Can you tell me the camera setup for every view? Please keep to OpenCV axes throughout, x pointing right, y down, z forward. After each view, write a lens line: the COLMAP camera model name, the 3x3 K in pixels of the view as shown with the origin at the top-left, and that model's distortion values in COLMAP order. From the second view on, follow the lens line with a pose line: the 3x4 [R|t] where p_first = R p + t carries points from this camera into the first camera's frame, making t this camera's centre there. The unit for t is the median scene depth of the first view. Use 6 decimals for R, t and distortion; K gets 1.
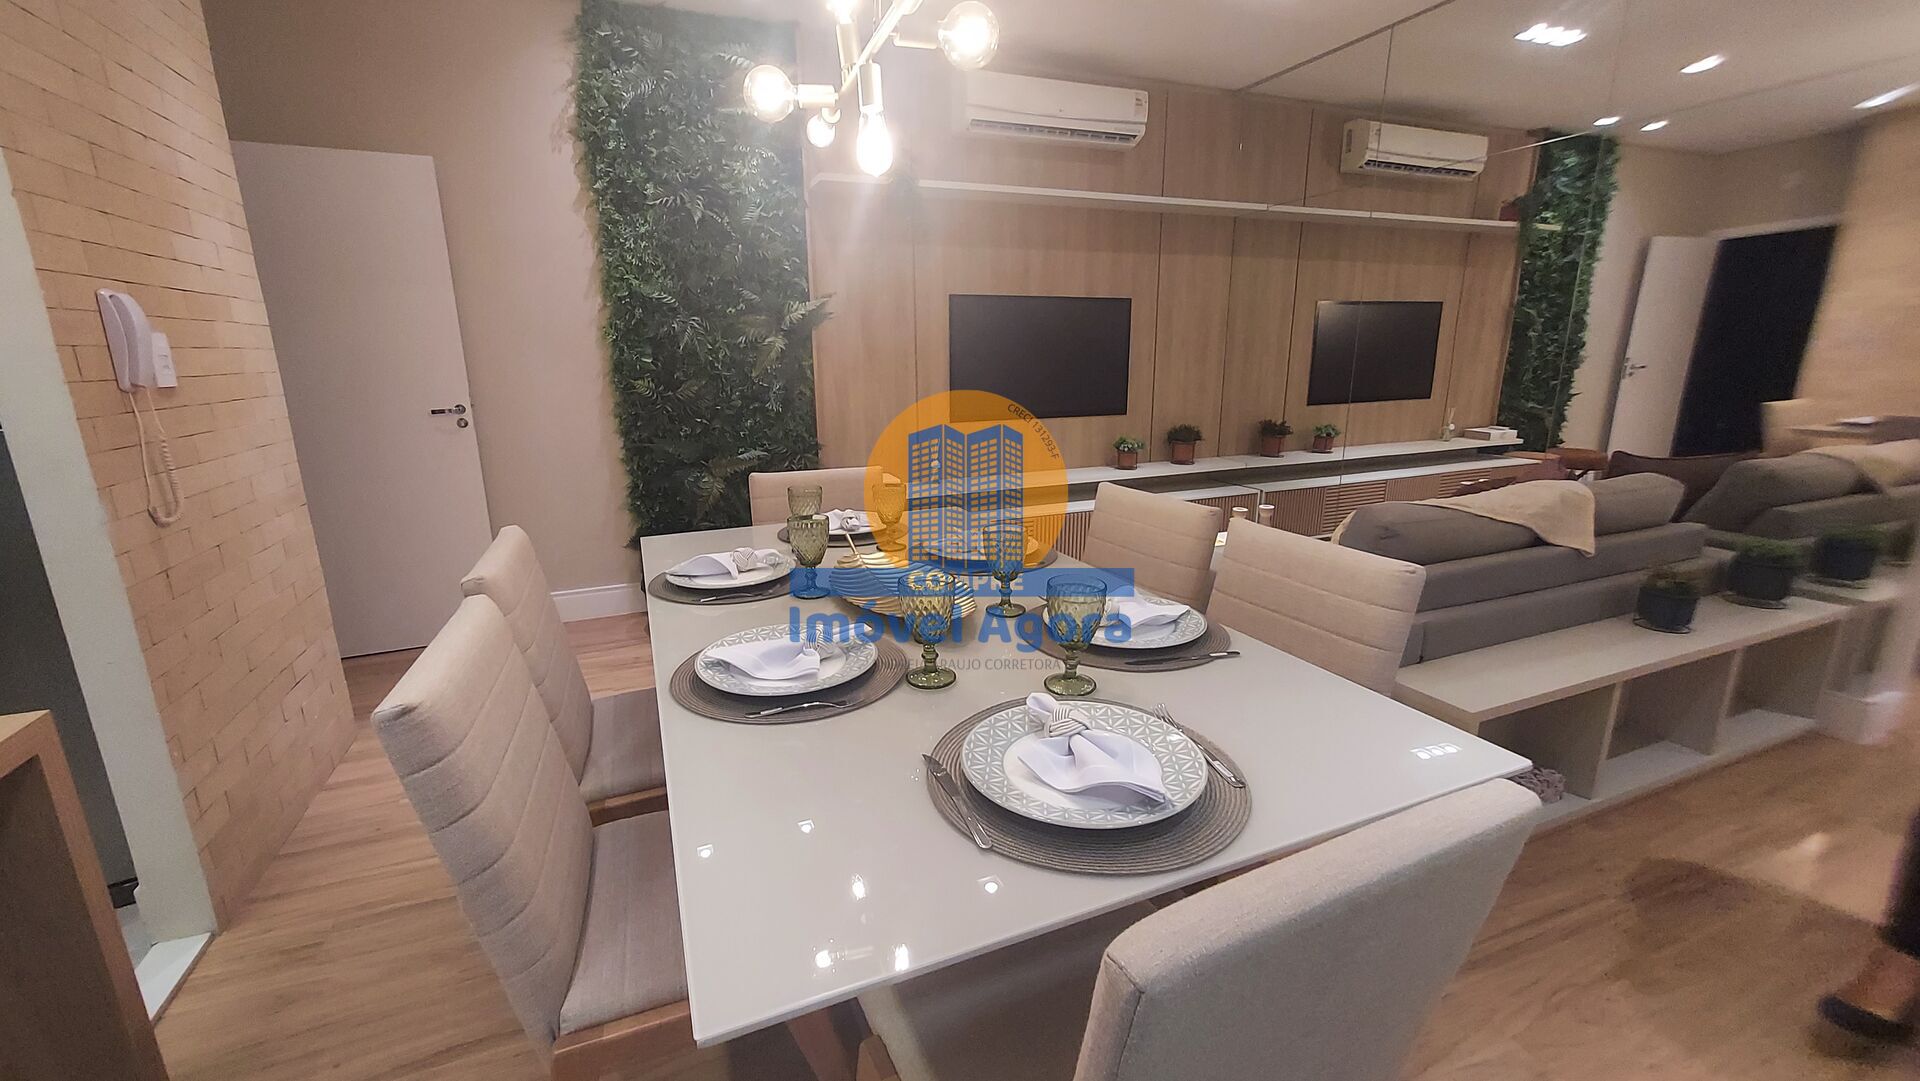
lens RADIAL K [[745.8, 0, 960.0], [0, 745.8, 540.5], [0, 0, 1]] dist [0.000307, 0.000036]
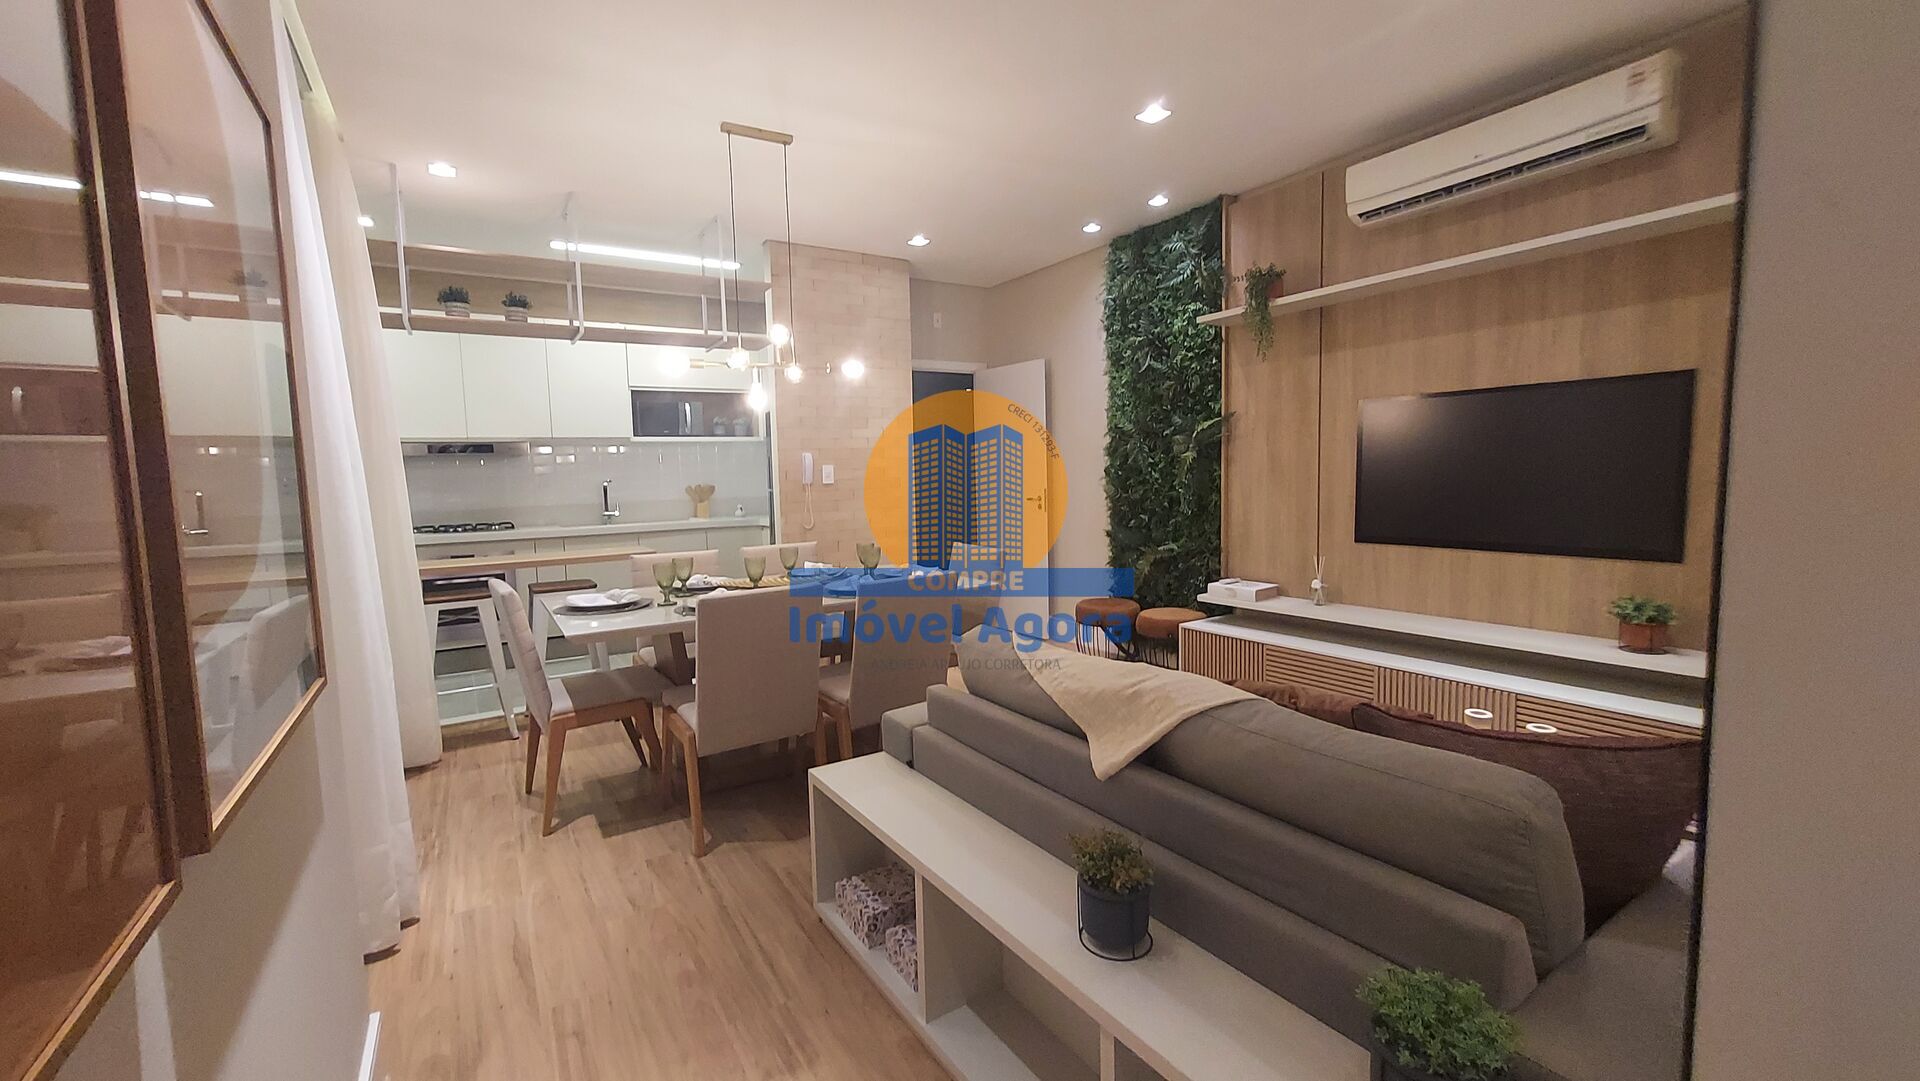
lens RADIAL K [[776.8, 0, 960.9], [0, 776.8, 529.5], [0, 0, 1]] dist [0.028187, 0.000053]
pose [[0.227004, 0.083539, -0.970304, 1.046403], [-0.210840, 0.976902, 0.034780, -0.139374], [0.950797, 0.196684, 0.239374, 0.450312]]
